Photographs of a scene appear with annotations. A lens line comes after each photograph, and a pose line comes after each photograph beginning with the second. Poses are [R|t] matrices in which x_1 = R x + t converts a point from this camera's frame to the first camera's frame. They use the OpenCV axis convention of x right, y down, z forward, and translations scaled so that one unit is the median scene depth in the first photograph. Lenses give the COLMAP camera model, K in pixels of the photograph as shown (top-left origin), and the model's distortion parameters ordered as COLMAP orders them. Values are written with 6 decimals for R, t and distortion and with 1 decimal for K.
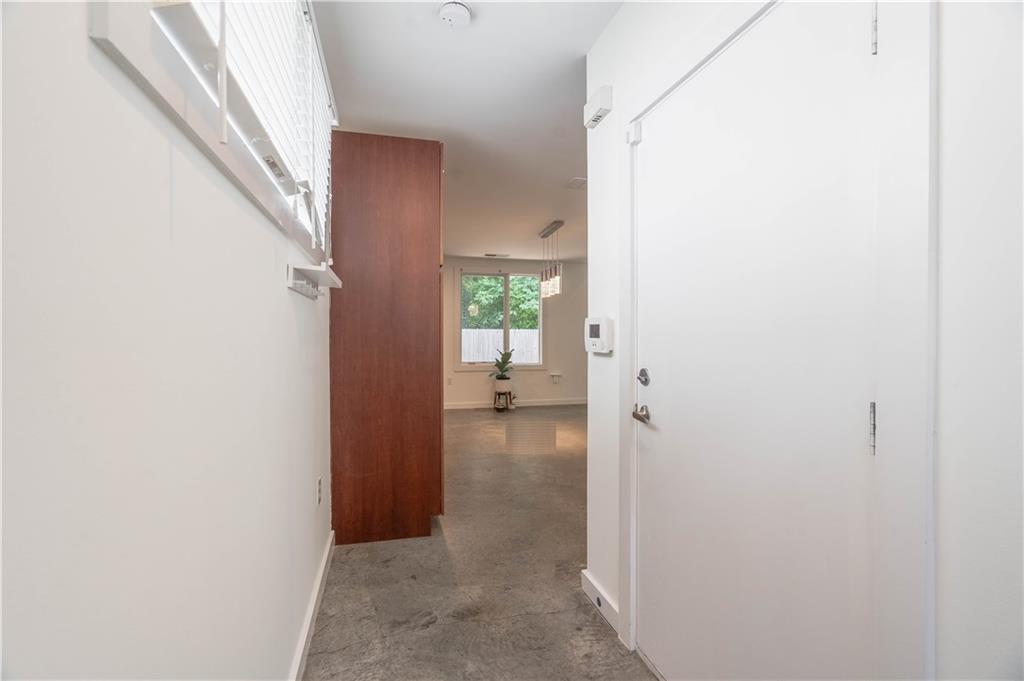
lens RADIAL K [[471.8, 0, 506.7], [0, 471.8, 340.6], [0, 0, 1]] dist [-0.003503, -0.000444]
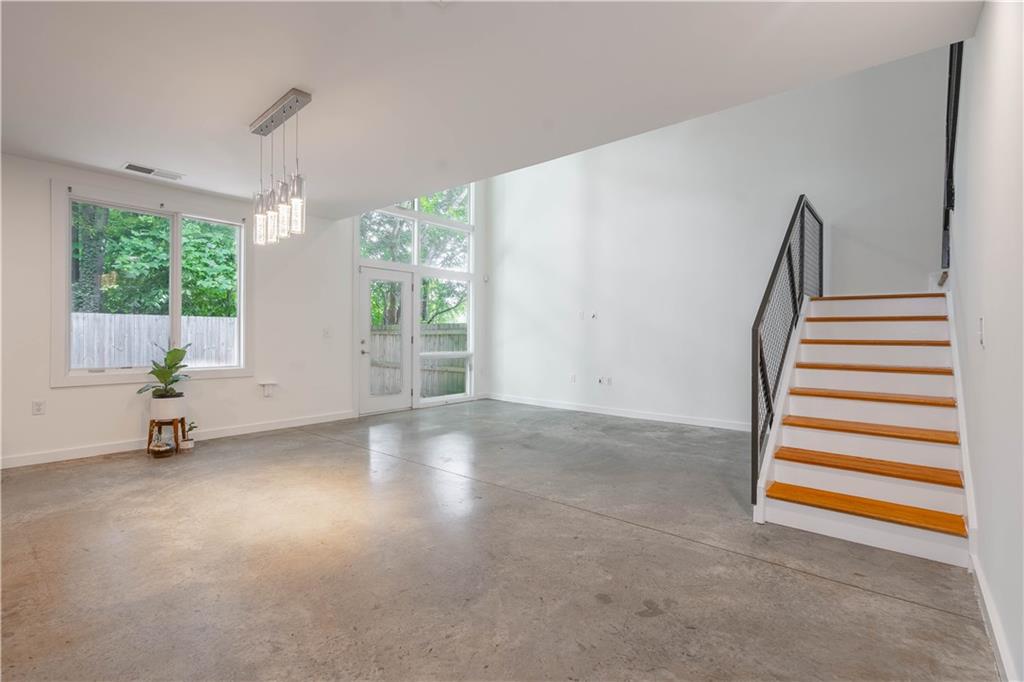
lens RADIAL K [[471.8, 0, 506.7], [0, 471.8, 341.1], [0, 0, 1]] dist [-0.003503, -0.000444]
pose [[0.816058, -0.001544, 0.577968, -0.002393], [-0.003687, 0.999962, 0.007876, 0.008749], [-0.577959, -0.008558, 0.816021, 0.299841]]
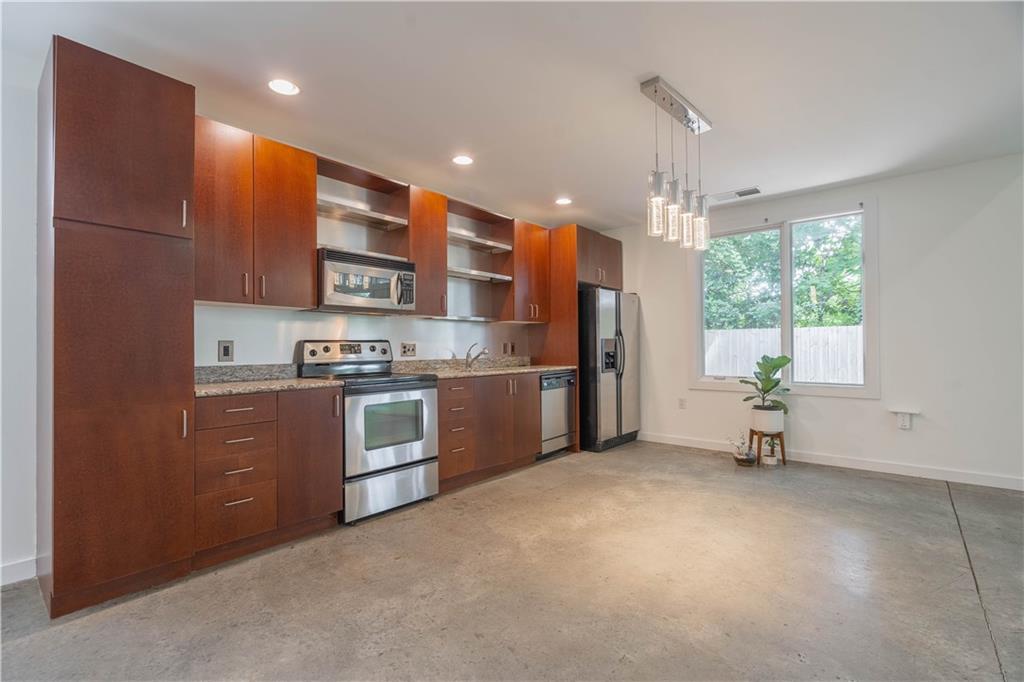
lens RADIAL K [[471.8, 0, 506.7], [0, 471.8, 341.1], [0, 0, 1]] dist [-0.003503, -0.000444]
pose [[0.563481, -0.012947, -0.826027, 0.279514], [0.002088, 0.999896, -0.014247, 0.007603], [0.826126, 0.006303, 0.563450, 0.414900]]
